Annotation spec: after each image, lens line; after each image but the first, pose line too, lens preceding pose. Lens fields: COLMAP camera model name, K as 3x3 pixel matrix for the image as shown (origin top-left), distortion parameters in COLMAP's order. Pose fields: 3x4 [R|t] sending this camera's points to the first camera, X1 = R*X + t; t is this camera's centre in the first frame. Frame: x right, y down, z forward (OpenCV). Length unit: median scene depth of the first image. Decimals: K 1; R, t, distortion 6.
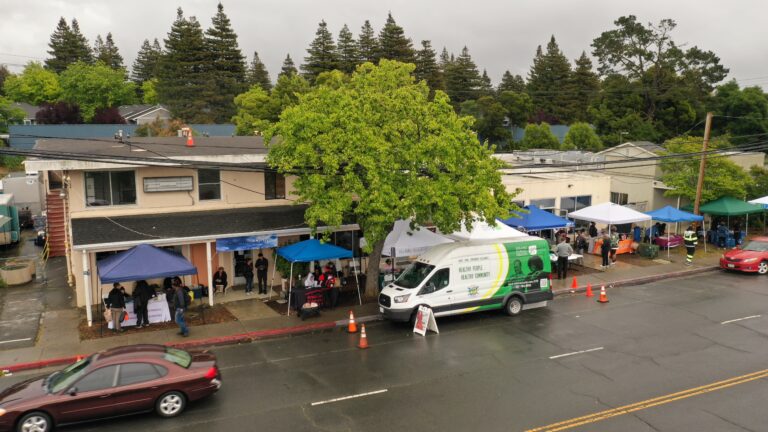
lens RADIAL K [[612.1, 0, 384.0], [0, 612.1, 216.0], [0, 0, 1]] dist [-0.000859, -0.001536]
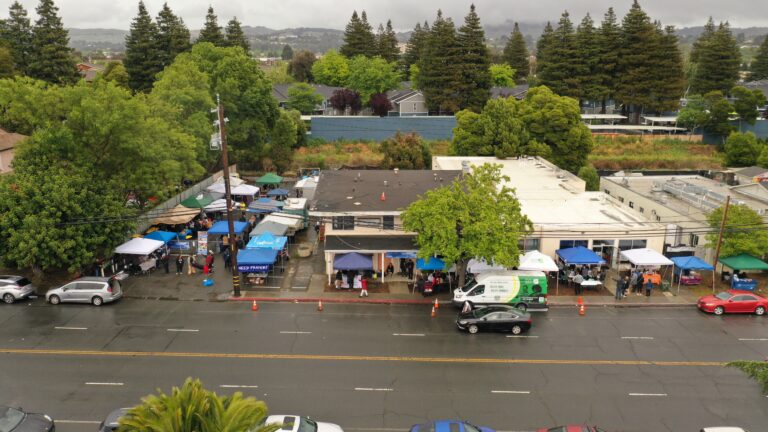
lens RADIAL K [[612.1, 0, 384.0], [0, 612.1, 216.0], [0, 0, 1]] dist [-0.000859, -0.001536]
pose [[0.905166, 0.110644, -0.410405, 0.544497], [-0.071827, 0.991457, 0.108876, -0.301666], [0.418945, -0.069073, 0.905380, -0.855253]]
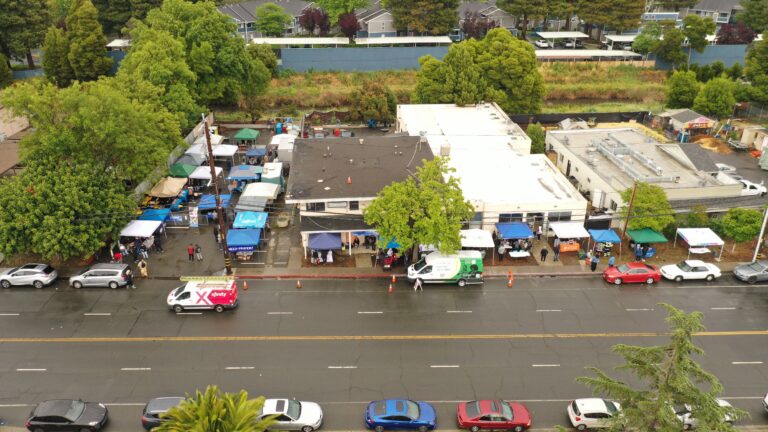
lens RADIAL K [[612.1, 0, 384.0], [0, 612.1, 216.0], [0, 0, 1]] dist [-0.000859, -0.001536]
pose [[0.922816, 0.168386, -0.346491, 0.672990], [-0.063431, 0.953554, 0.294468, -0.739743], [0.379982, -0.249762, 0.890636, -1.112083]]
